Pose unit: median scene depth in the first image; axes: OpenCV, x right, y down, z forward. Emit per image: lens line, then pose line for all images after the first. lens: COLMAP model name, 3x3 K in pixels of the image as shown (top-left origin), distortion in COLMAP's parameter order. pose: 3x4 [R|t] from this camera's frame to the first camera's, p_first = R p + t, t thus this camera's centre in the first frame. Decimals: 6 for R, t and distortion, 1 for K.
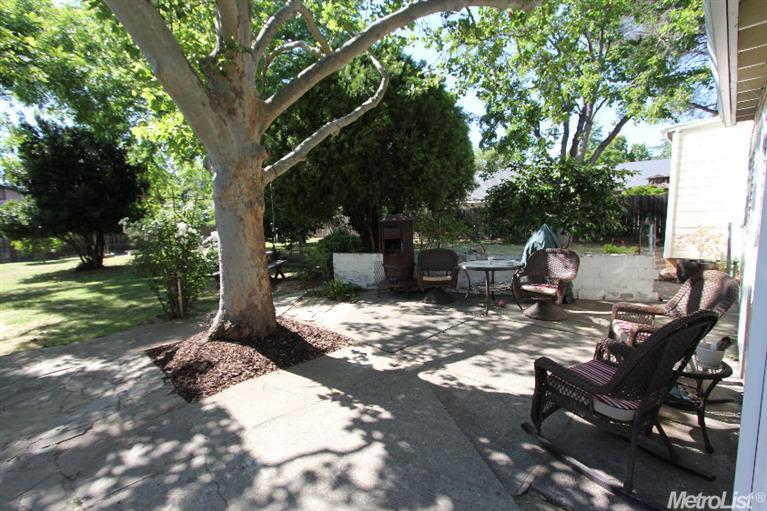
lens RADIAL K [[353.3, 0, 382.7], [0, 353.3, 259.3], [0, 0, 1]] dist [-0.024406, 0.004598]
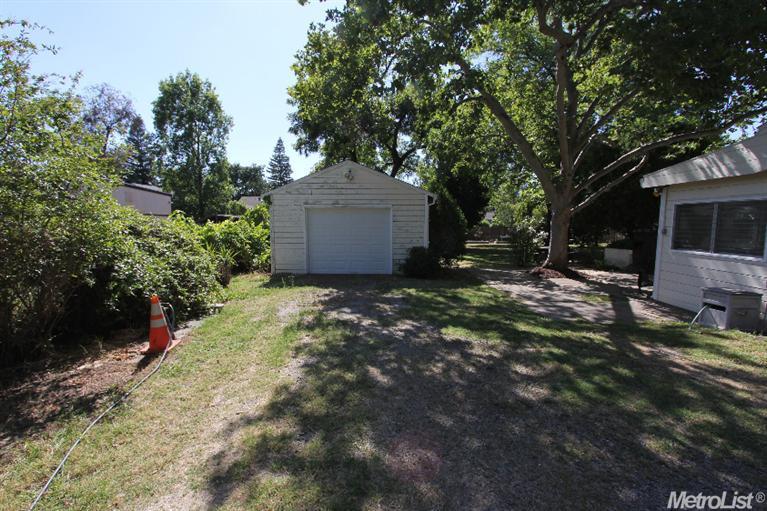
lens RADIAL K [[353.3, 0, 382.7], [0, 353.3, 259.3], [0, 0, 1]] dist [-0.024406, 0.004598]
pose [[0.706630, 0.116662, -0.697900, 0.477820], [-0.120848, 0.991721, 0.043418, 0.151636], [0.697187, 0.053659, 0.714878, -1.614466]]
